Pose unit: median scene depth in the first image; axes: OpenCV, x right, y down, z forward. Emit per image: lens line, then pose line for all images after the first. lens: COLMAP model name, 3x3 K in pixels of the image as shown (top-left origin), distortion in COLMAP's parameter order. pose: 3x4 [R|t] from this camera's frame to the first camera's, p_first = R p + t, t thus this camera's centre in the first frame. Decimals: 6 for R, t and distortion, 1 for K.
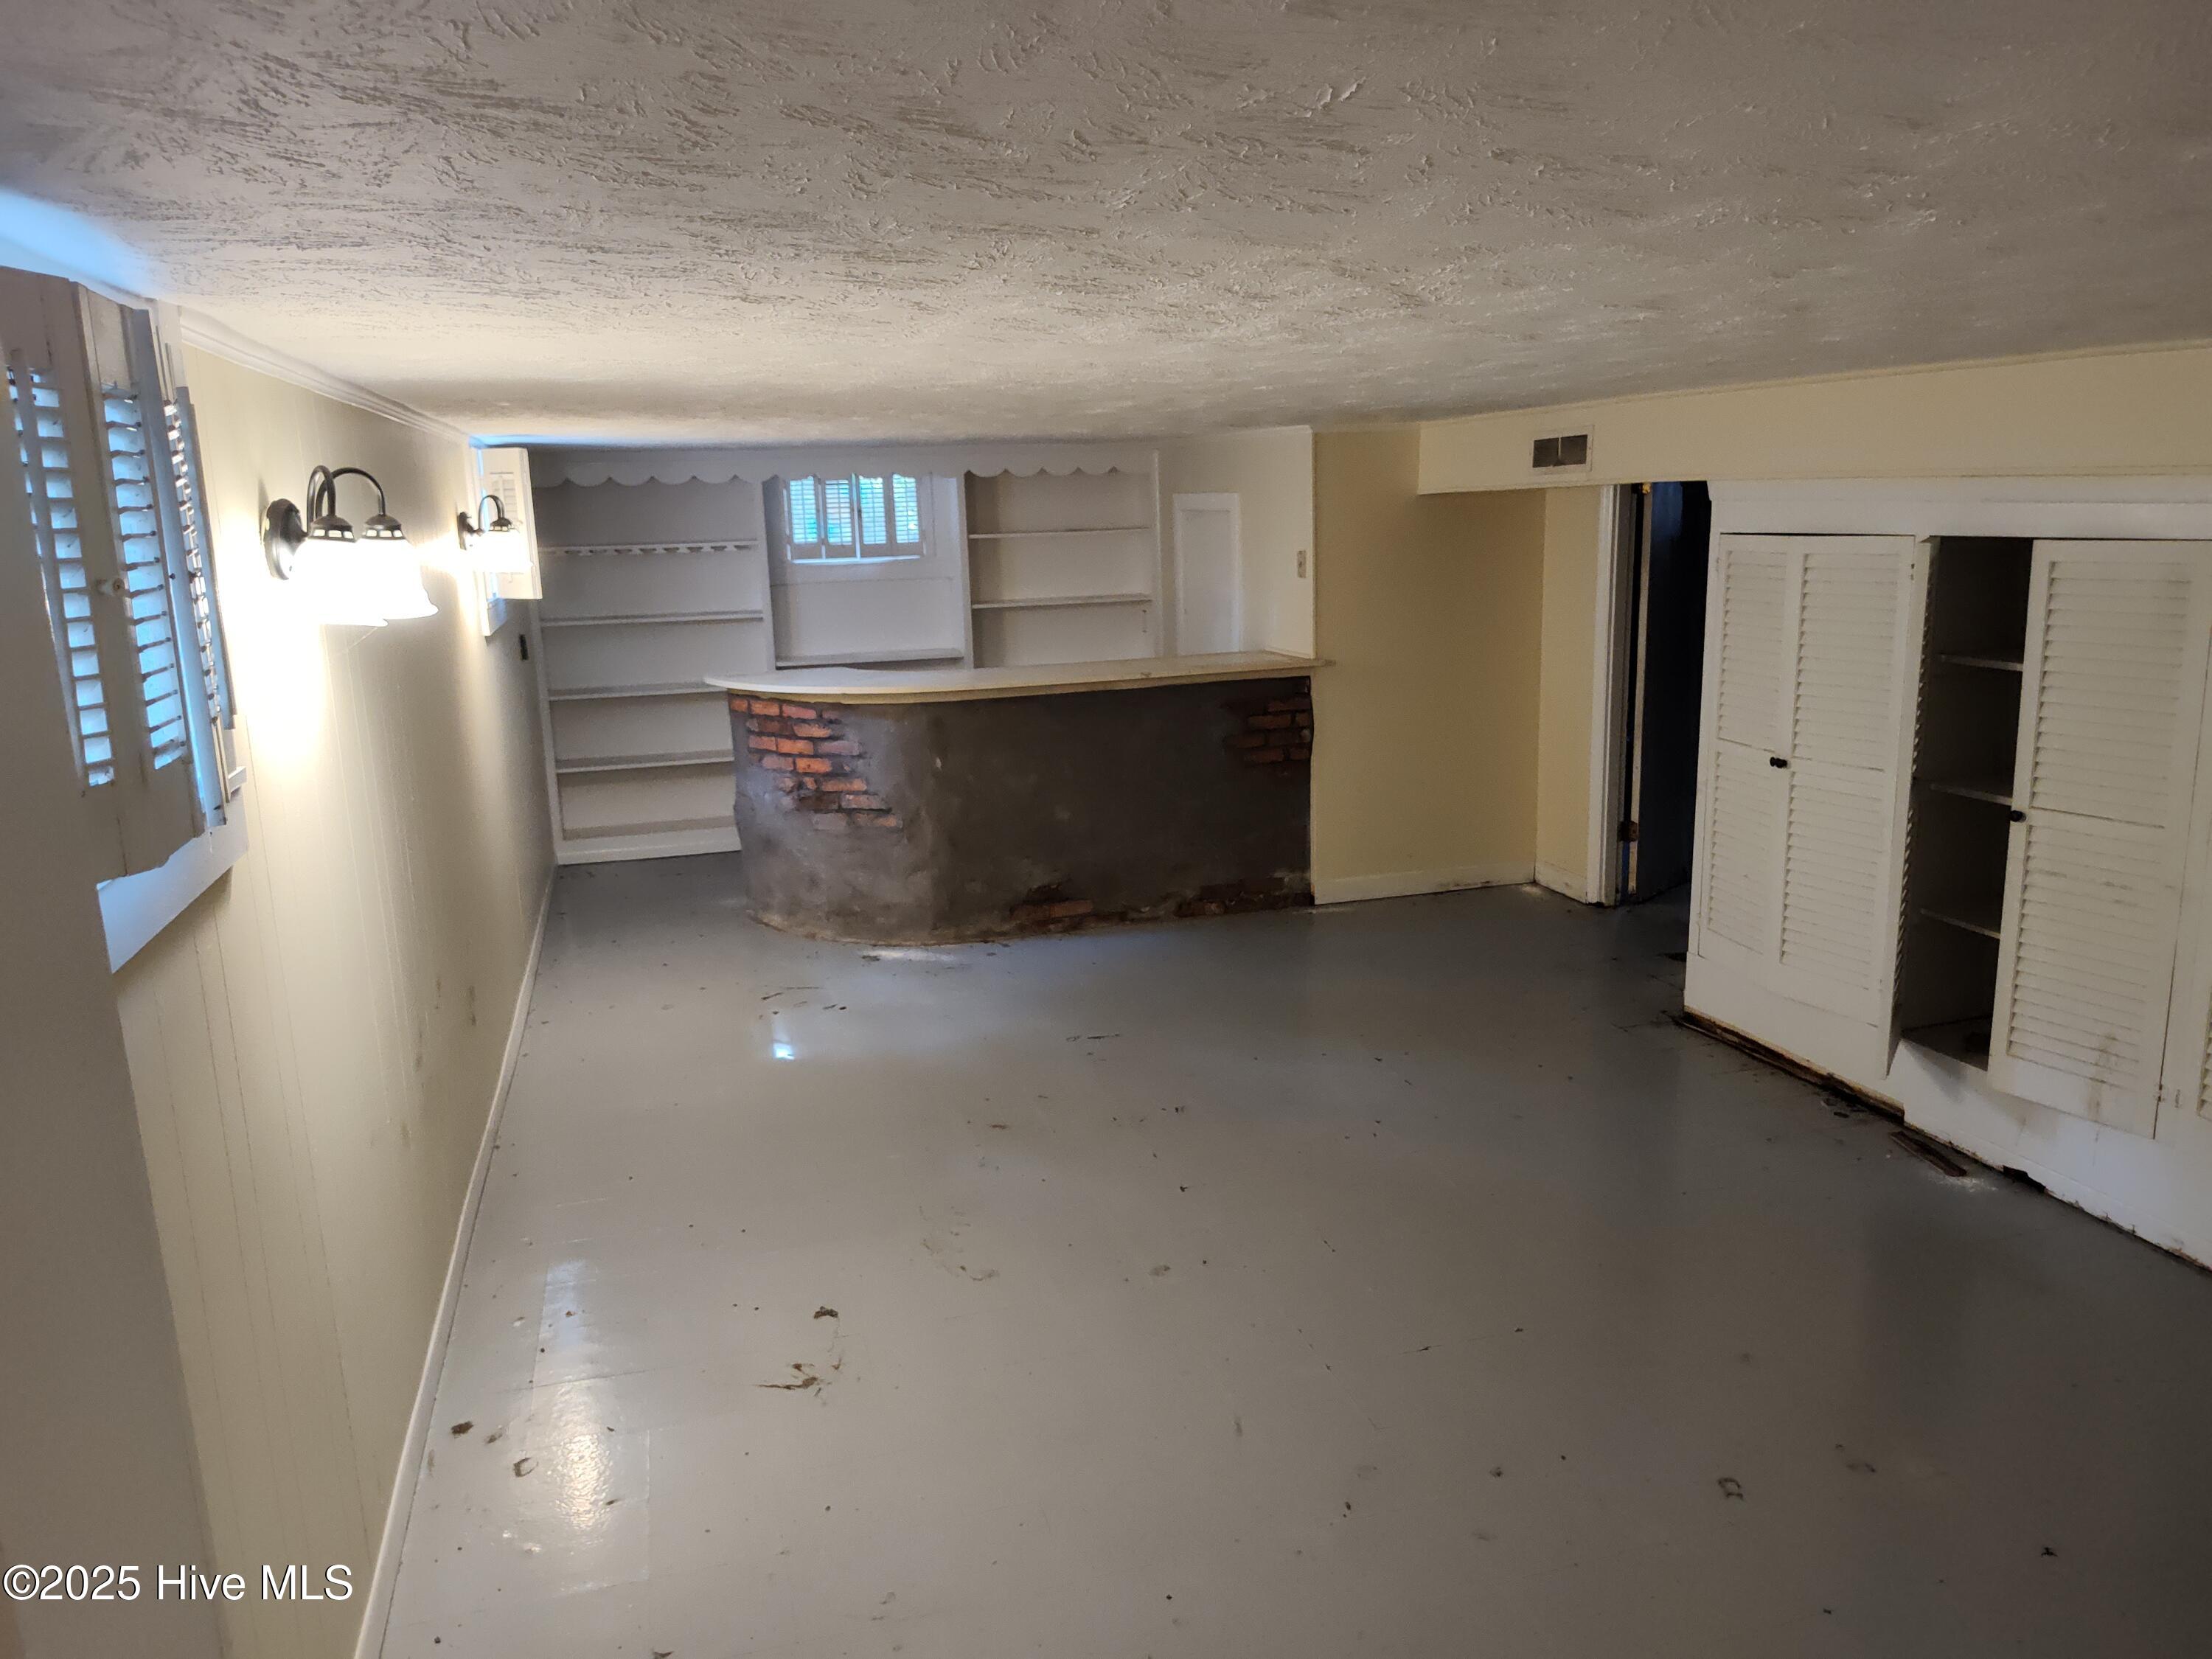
lens RADIAL K [[1525.0, 0, 1105.3], [0, 1525.0, 808.0], [0, 0, 1]] dist [0.049954, -0.085717]
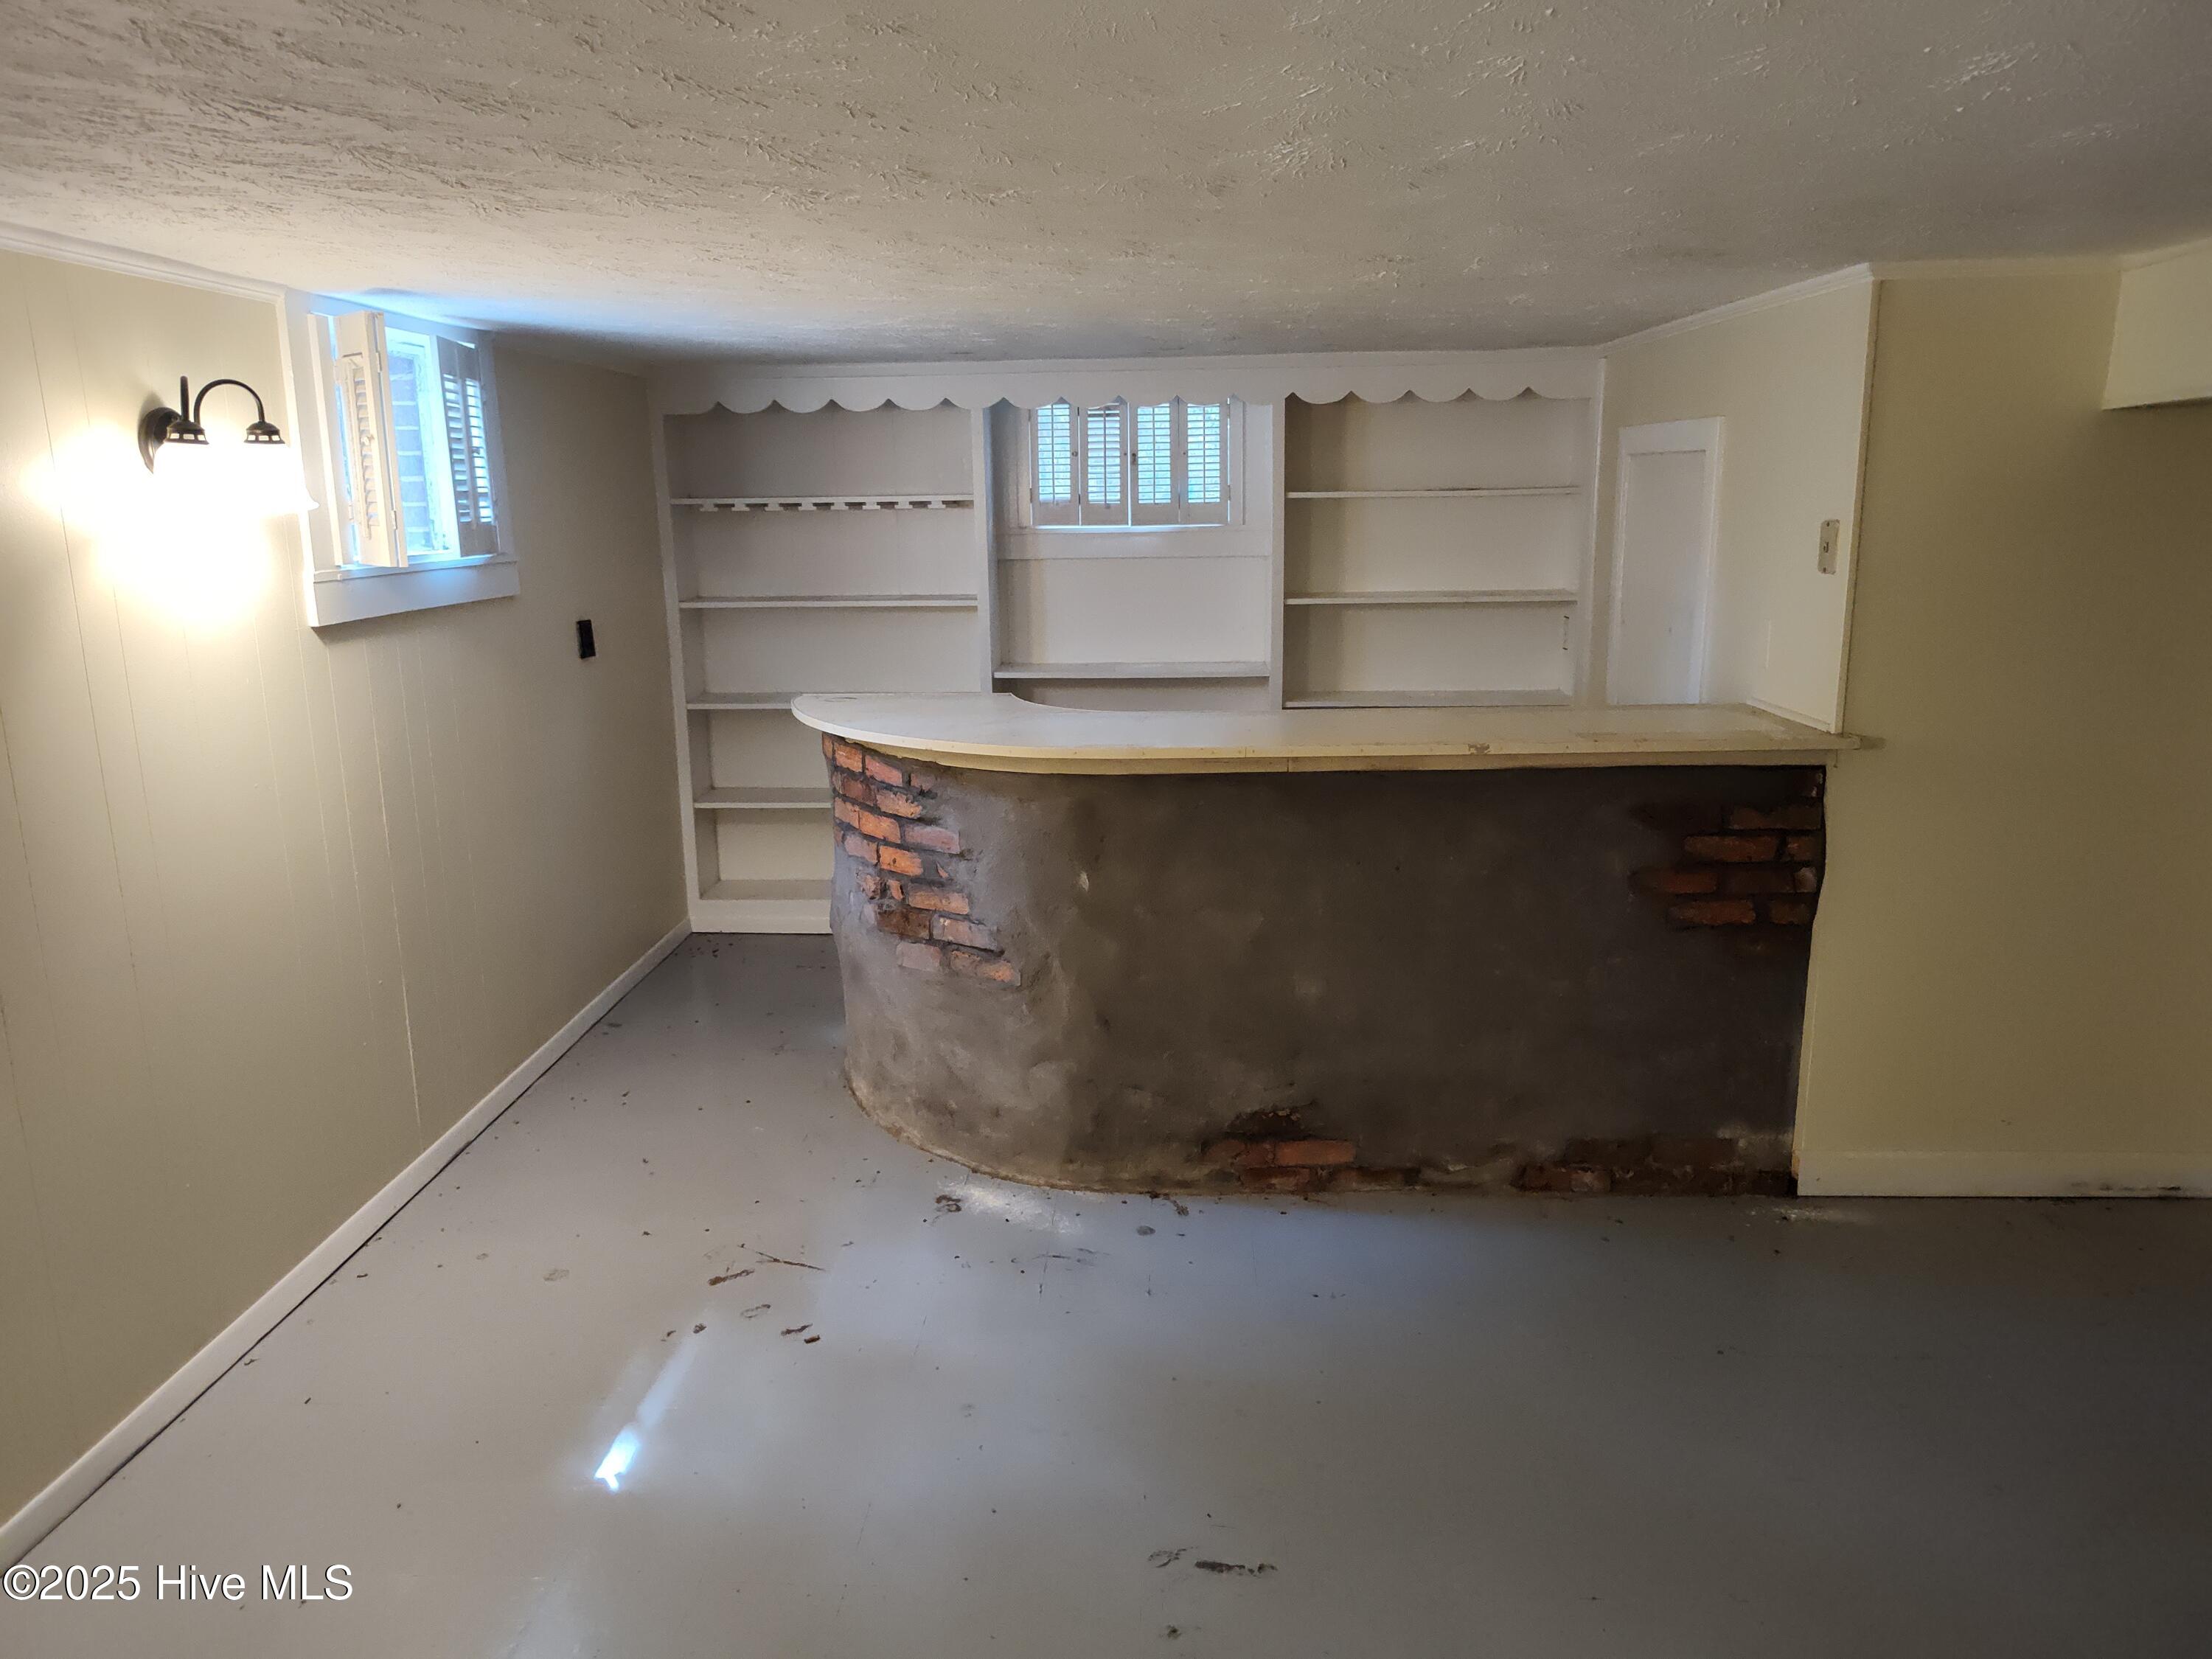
lens RADIAL K [[1515.3, 0, 1110.1], [0, 1515.3, 822.2], [0, 0, 1]] dist [0.059445, -0.079946]
pose [[0.945050, 0.084860, -0.315720, 0.072408], [-0.077596, 0.996352, 0.035531, -0.068785], [0.317583, -0.009080, 0.948187, 0.446227]]
